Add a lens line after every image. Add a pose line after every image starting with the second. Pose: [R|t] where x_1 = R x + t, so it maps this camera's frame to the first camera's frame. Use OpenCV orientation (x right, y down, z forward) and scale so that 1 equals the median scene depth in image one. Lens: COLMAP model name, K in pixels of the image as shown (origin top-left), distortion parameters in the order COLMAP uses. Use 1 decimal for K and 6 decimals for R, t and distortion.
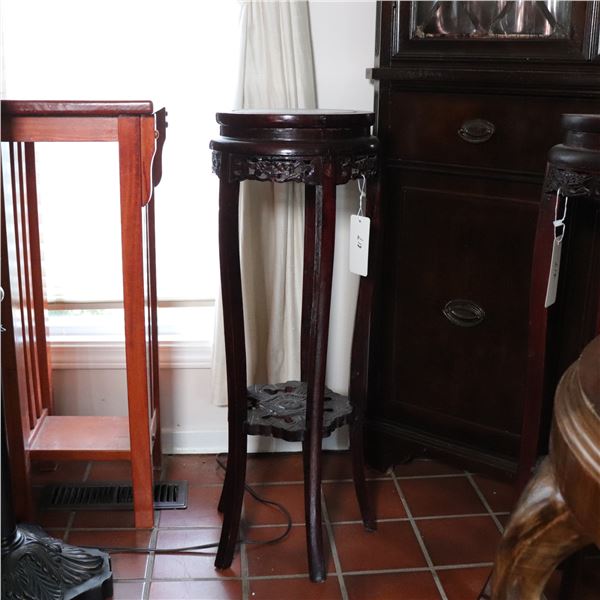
lens RADIAL K [[769.2, 0, 300.0], [0, 769.2, 300.0], [0, 0, 1]] dist [-0.125890, 0.002546]
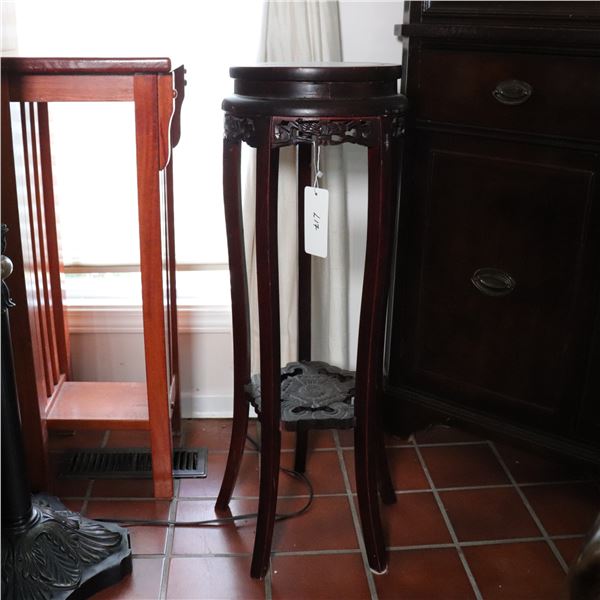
lens RADIAL K [[712.4, 0, 300.9], [0, 712.4, 289.9], [0, 0, 1]] dist [-0.146569, 0.028005]
pose [[0.999934, 0.007486, -0.008727, -0.021040], [-0.006894, 0.997801, 0.065916, -0.030368], [0.009201, -0.065851, 0.997787, 0.109475]]
